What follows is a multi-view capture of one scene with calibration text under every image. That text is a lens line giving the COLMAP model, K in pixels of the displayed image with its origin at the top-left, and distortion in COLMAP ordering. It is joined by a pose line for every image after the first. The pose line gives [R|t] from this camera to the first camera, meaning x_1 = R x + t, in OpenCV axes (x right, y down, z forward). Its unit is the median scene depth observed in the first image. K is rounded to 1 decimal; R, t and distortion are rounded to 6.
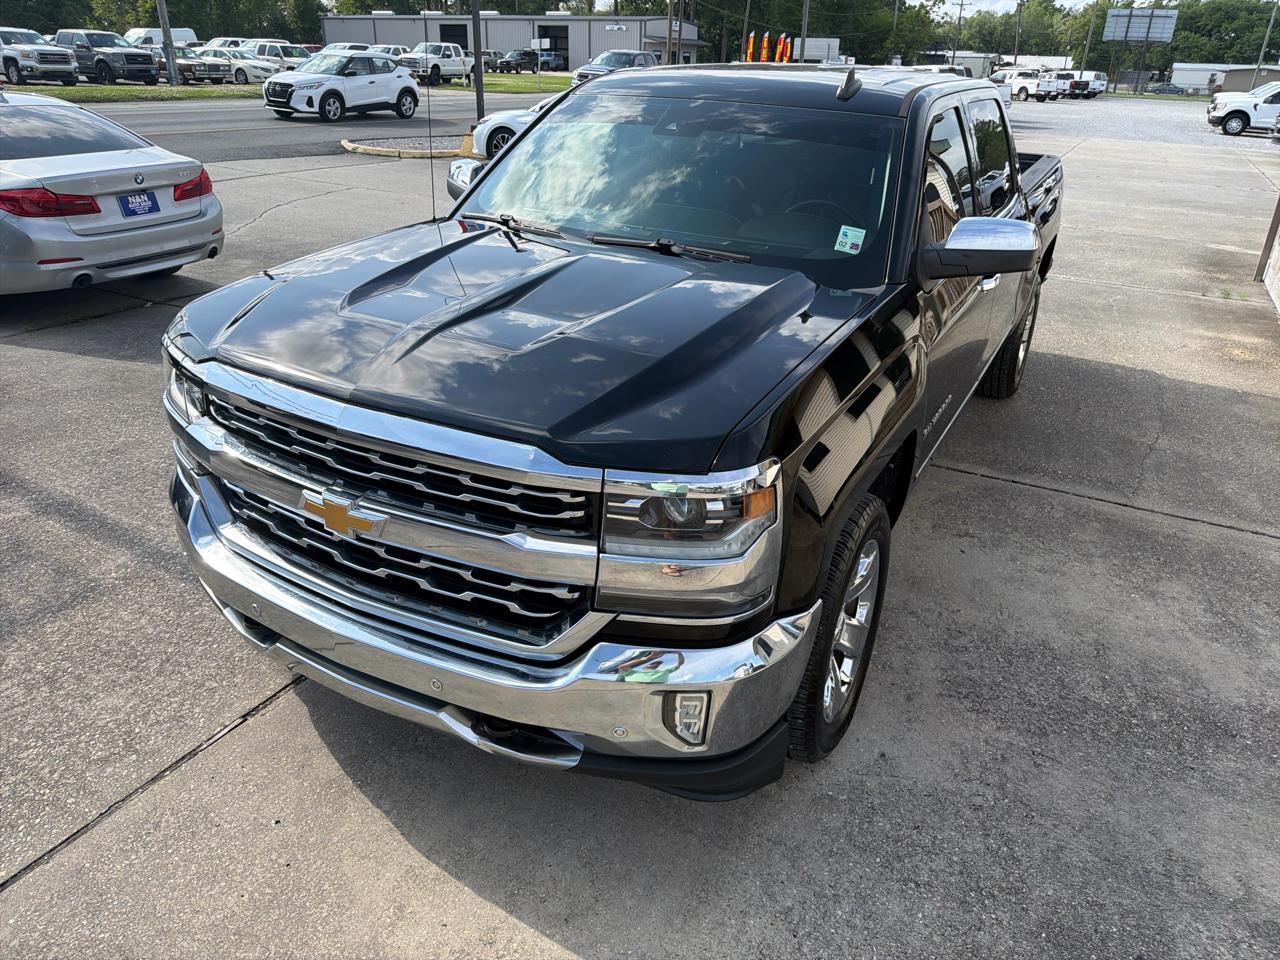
lens RADIAL K [[919.0, 0, 656.3], [0, 919.0, 456.7], [0, 0, 1]] dist [-0.003718, -0.003417]
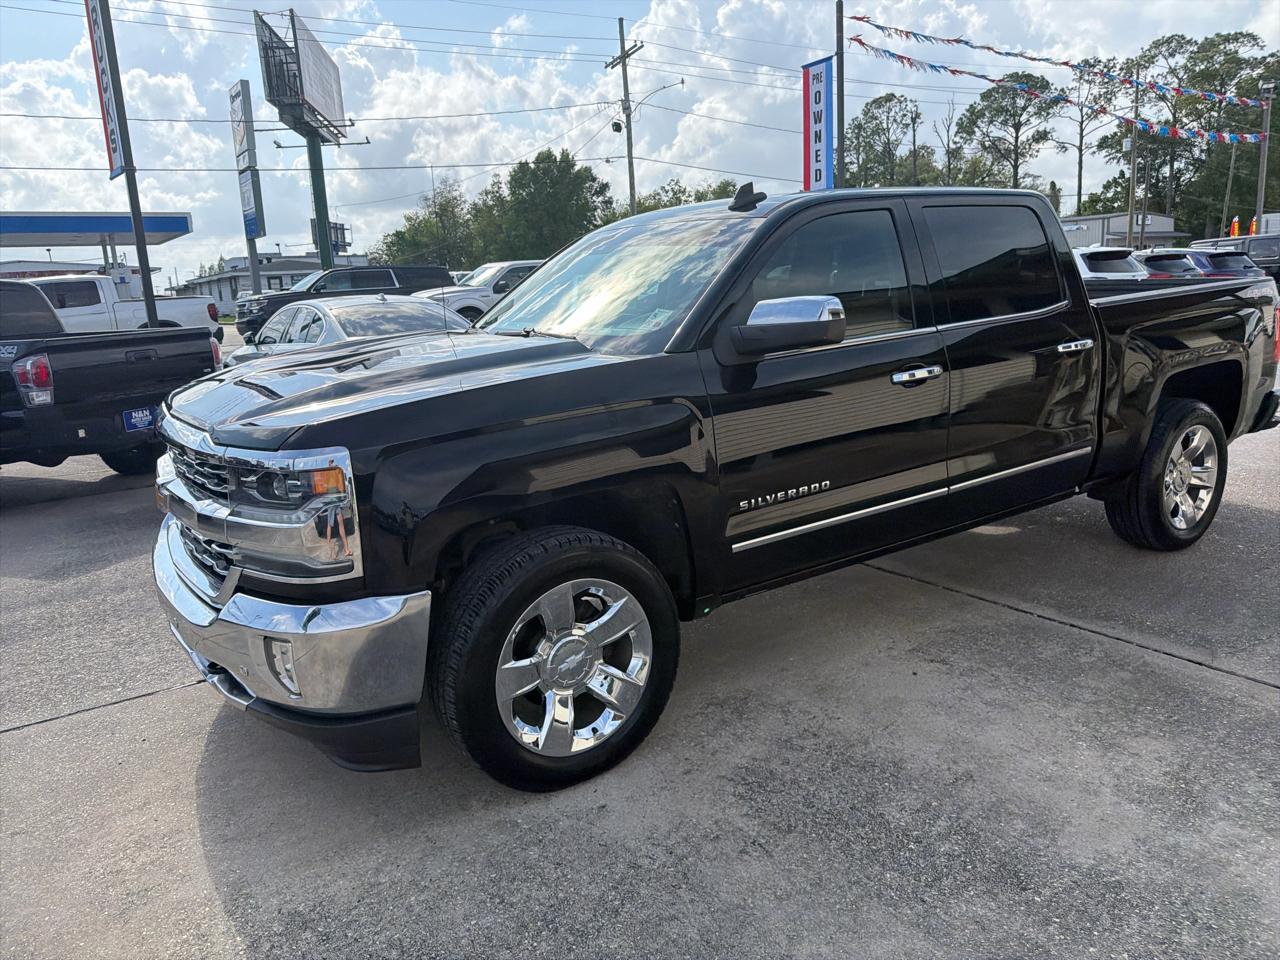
lens RADIAL K [[910.9, 0, 641.2], [0, 910.9, 471.2], [0, 0, 1]] dist [0.000269, -0.008569]
pose [[0.876765, 0.027587, -0.480127, 0.549931], [-0.122058, 0.978428, -0.166673, 0.096372], [0.465171, 0.204737, 0.861219, 0.077362]]
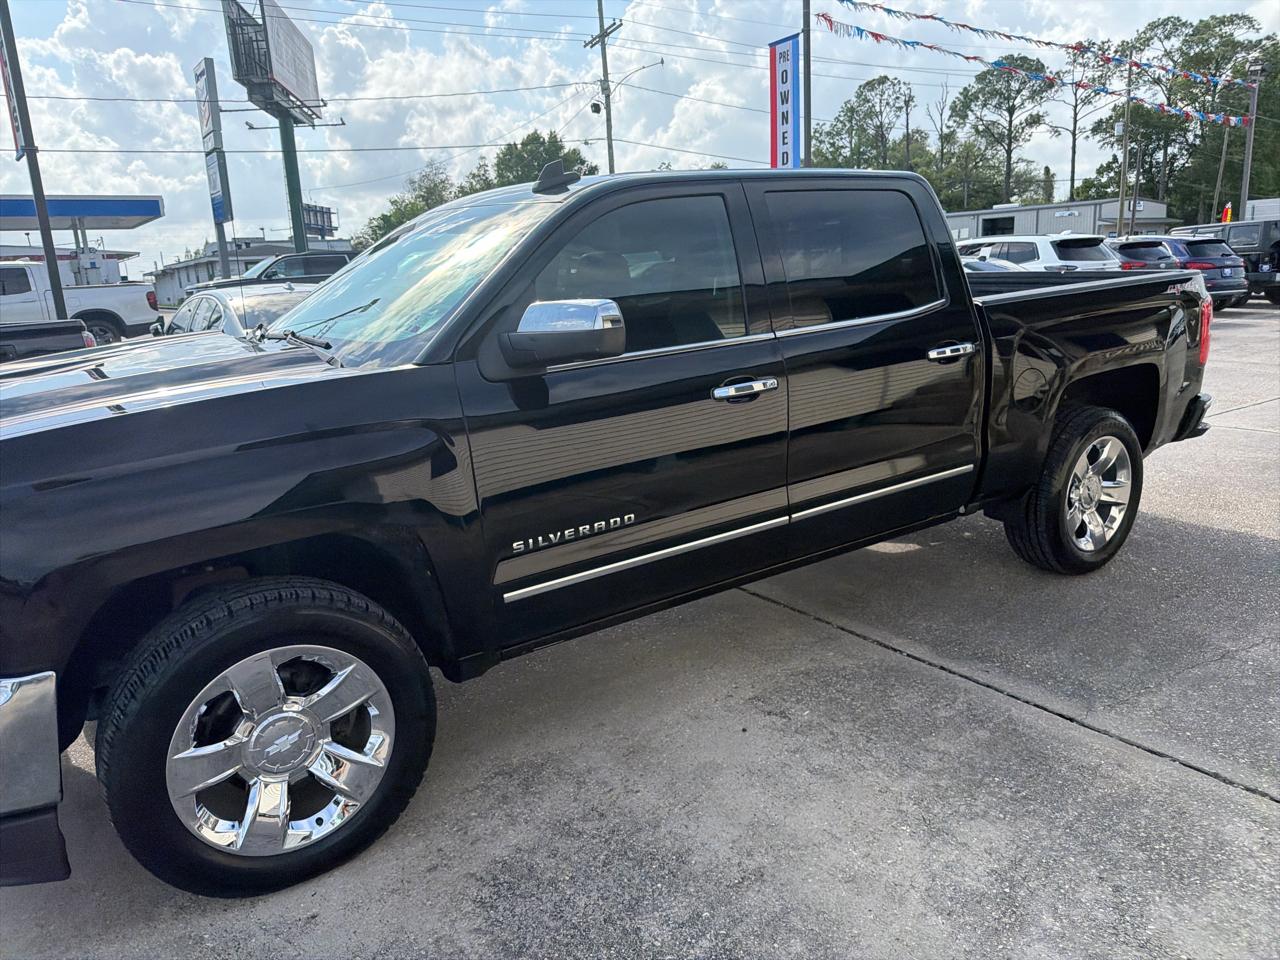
lens RADIAL K [[913.5, 0, 647.7], [0, 913.5, 481.5], [0, 0, 1]] dist [-0.003533, -0.004133]
pose [[0.882384, 0.038949, -0.468915, 0.649859], [-0.119372, 0.982494, -0.143022, 0.016763], [0.455136, 0.182176, 0.871587, 0.264892]]
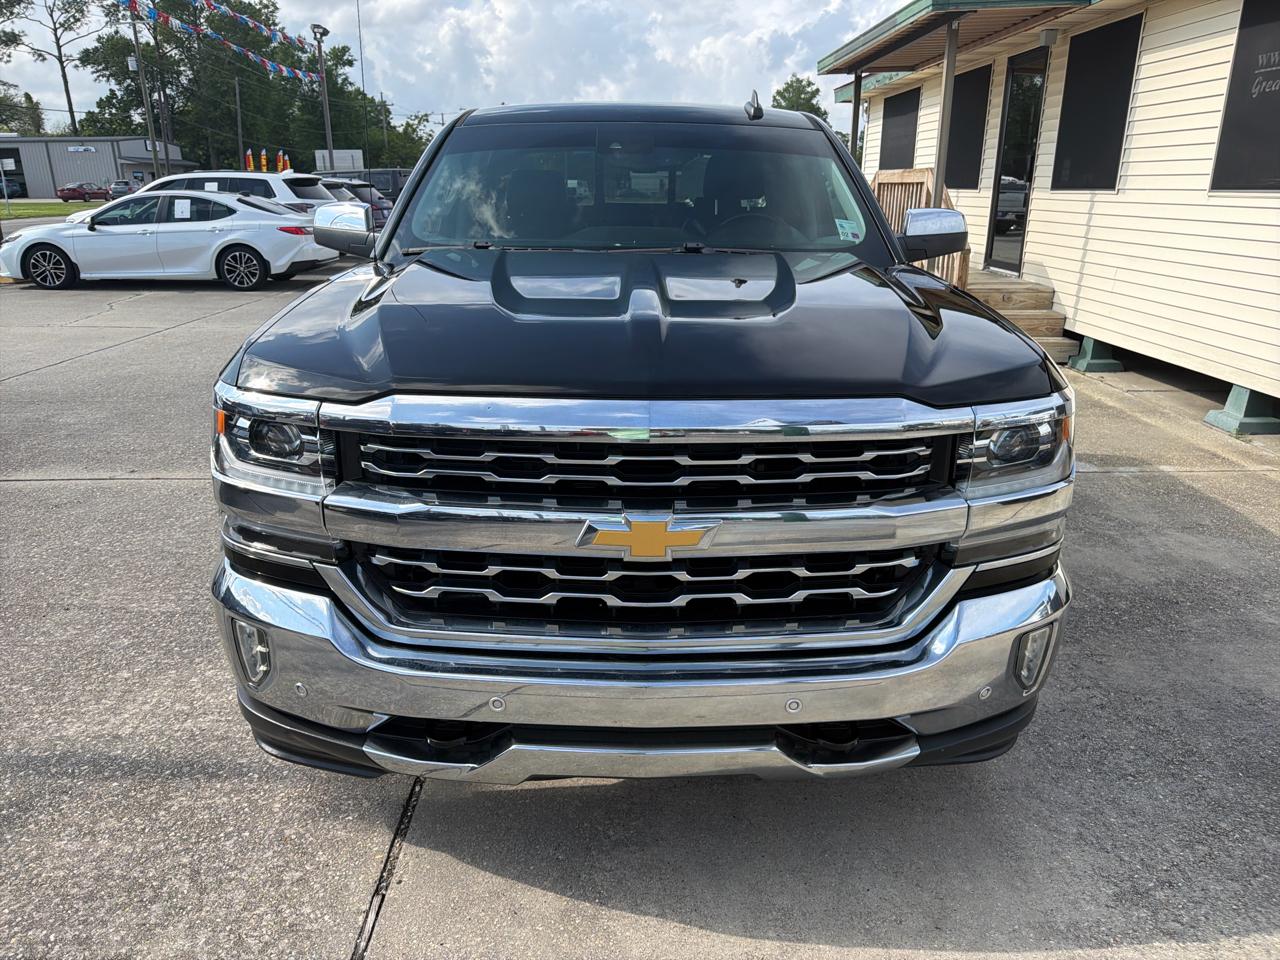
lens RADIAL K [[908.3, 0, 645.8], [0, 908.3, 477.2], [0, 0, 1]] dist [0.000486, -0.007036]
pose [[0.875203, -0.179504, 0.449219, -0.397477], [0.218627, 0.975133, -0.036292, 0.021997], [-0.431533, 0.129974, 0.892684, 0.155335]]
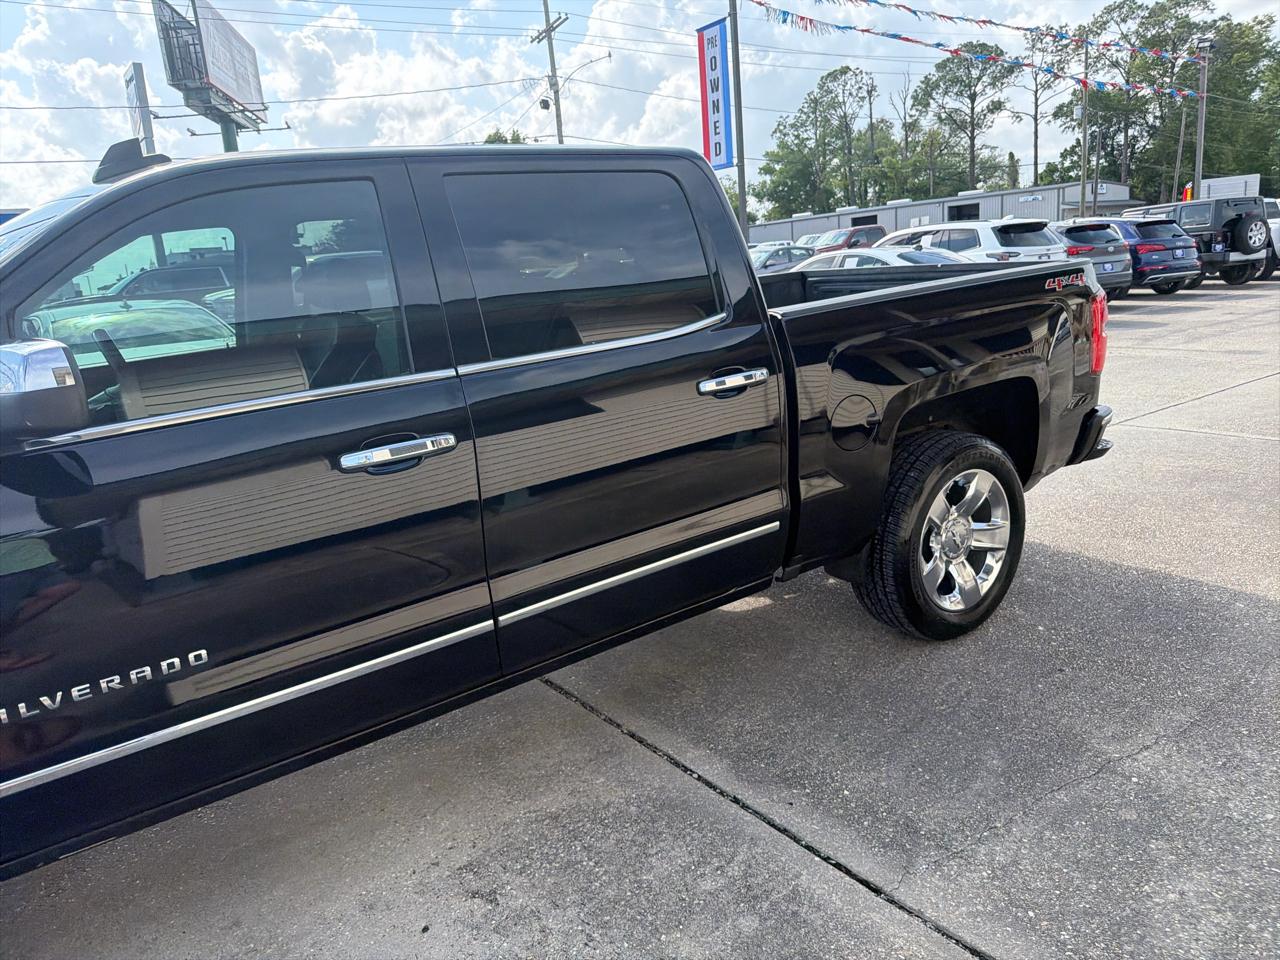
lens RADIAL K [[912.3, 0, 654.7], [0, 912.3, 475.8], [0, 0, 1]] dist [-0.001509, -0.003731]
pose [[0.894813, 0.005617, -0.446406, 0.742683], [-0.079868, 0.985804, -0.147689, -0.102585], [0.439239, 0.167808, 0.882558, 0.557844]]
